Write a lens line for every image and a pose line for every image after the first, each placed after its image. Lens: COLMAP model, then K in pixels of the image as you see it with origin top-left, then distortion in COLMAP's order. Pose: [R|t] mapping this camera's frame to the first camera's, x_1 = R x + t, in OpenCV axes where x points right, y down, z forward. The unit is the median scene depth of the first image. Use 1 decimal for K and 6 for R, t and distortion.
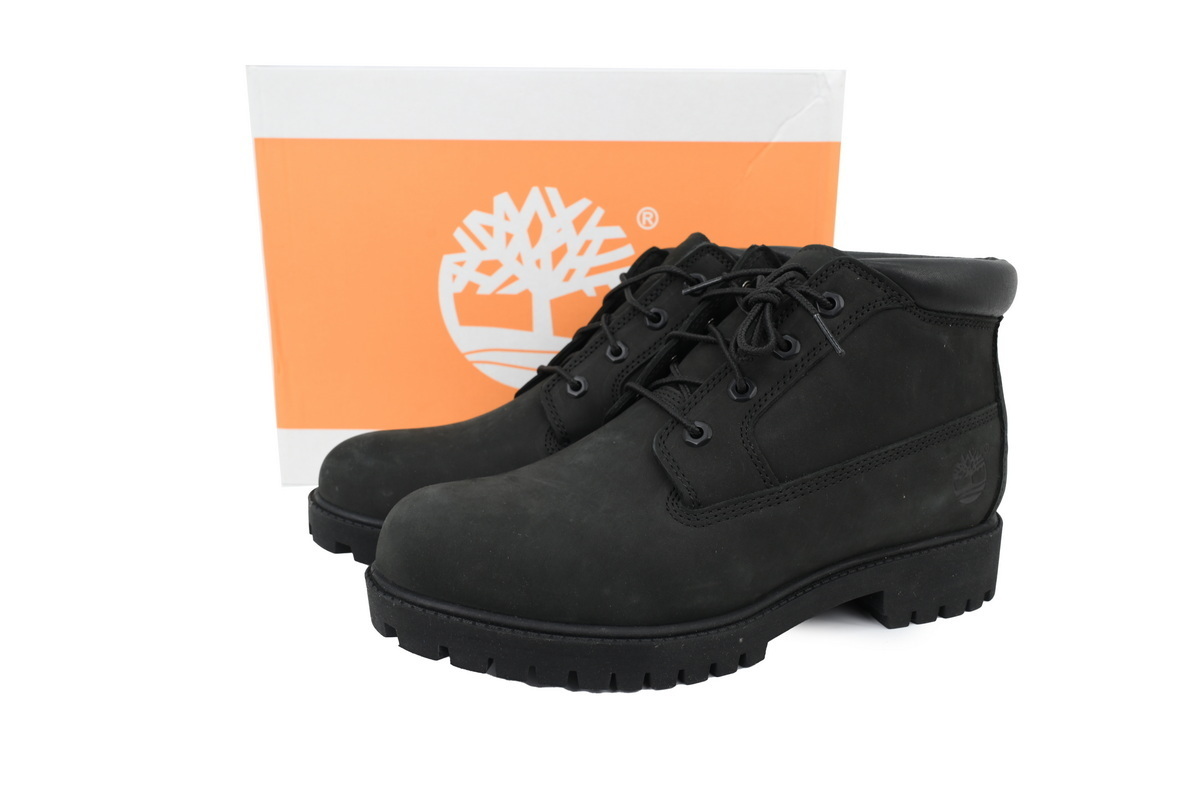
lens RADIAL K [[886.5, 0, 600.0], [0, 886.5, 400.0], [0, 0, 1]] dist [0.004267, 0.000324]
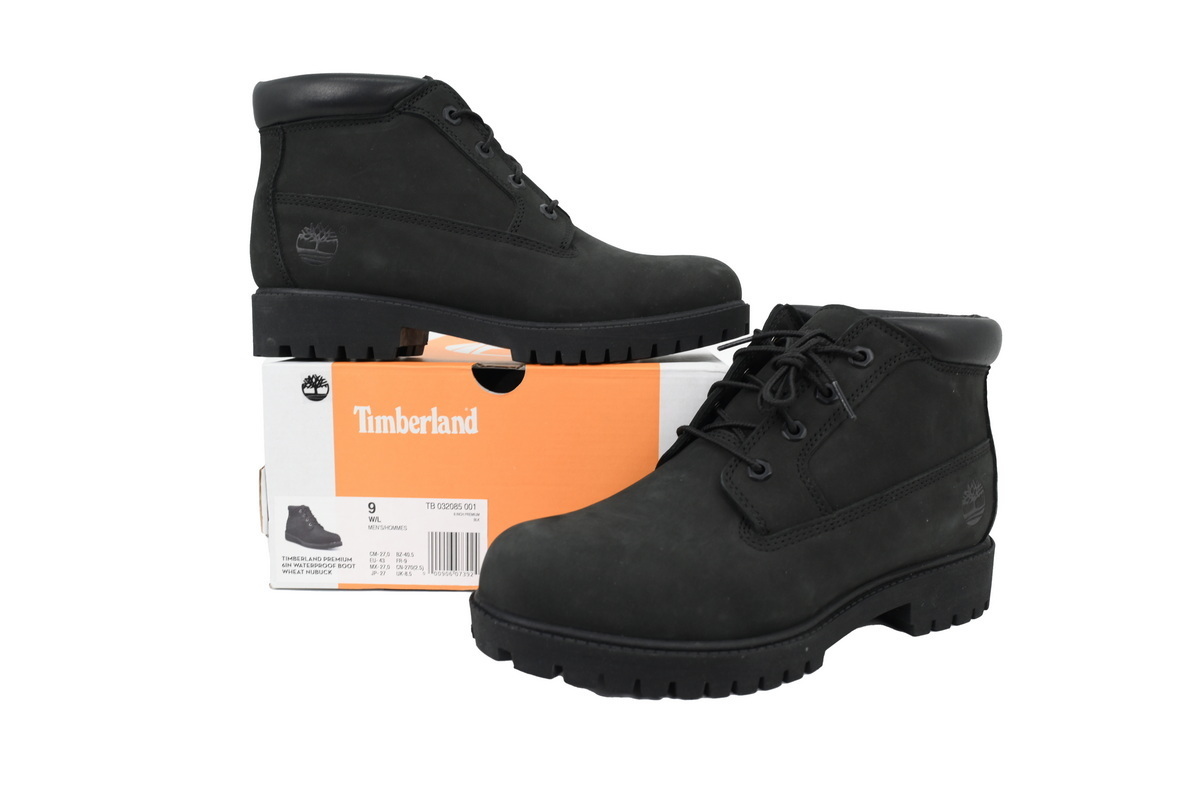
lens RADIAL K [[886.5, 0, 600.0], [0, 886.5, 400.0], [0, 0, 1]] dist [0.004267, 0.000324]
pose [[0.992423, -0.011600, 0.122318, -0.231158], [0.017304, 0.998807, -0.045674, -0.003853], [-0.121643, 0.047444, 0.991439, -0.115817]]
